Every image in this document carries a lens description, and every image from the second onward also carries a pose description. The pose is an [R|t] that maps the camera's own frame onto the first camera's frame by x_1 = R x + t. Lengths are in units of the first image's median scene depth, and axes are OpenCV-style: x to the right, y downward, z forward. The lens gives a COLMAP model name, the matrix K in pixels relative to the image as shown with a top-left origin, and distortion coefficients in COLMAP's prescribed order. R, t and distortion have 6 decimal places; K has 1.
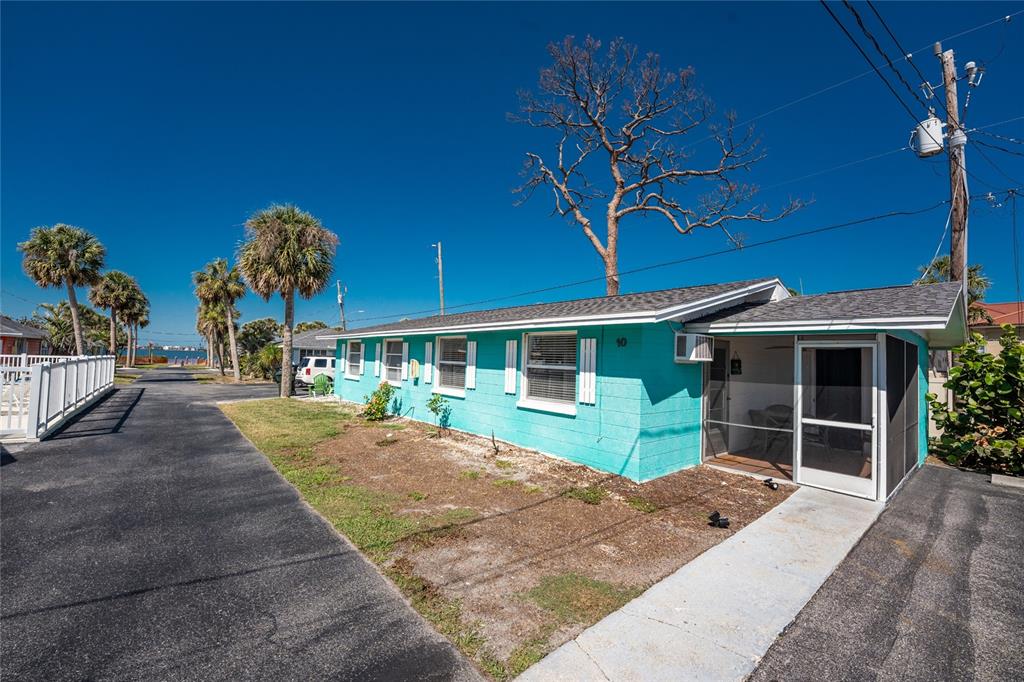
lens RADIAL K [[409.9, 0, 508.6], [0, 409.9, 340.0], [0, 0, 1]] dist [-0.024360, 0.001920]
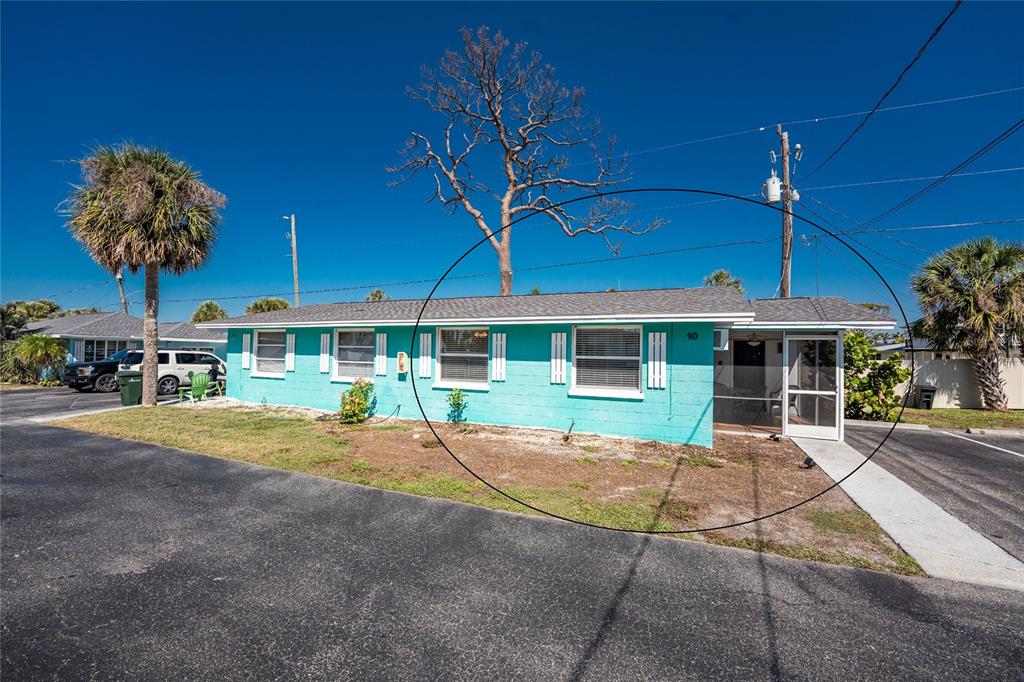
lens RADIAL K [[409.9, 0, 511.1], [0, 409.9, 343.6], [0, 0, 1]] dist [-0.024360, 0.001920]
pose [[0.901652, -0.008297, 0.432383, -0.428872], [-0.007730, 0.999347, 0.035296, -0.006479], [-0.432394, -0.035167, 0.900999, 0.081599]]
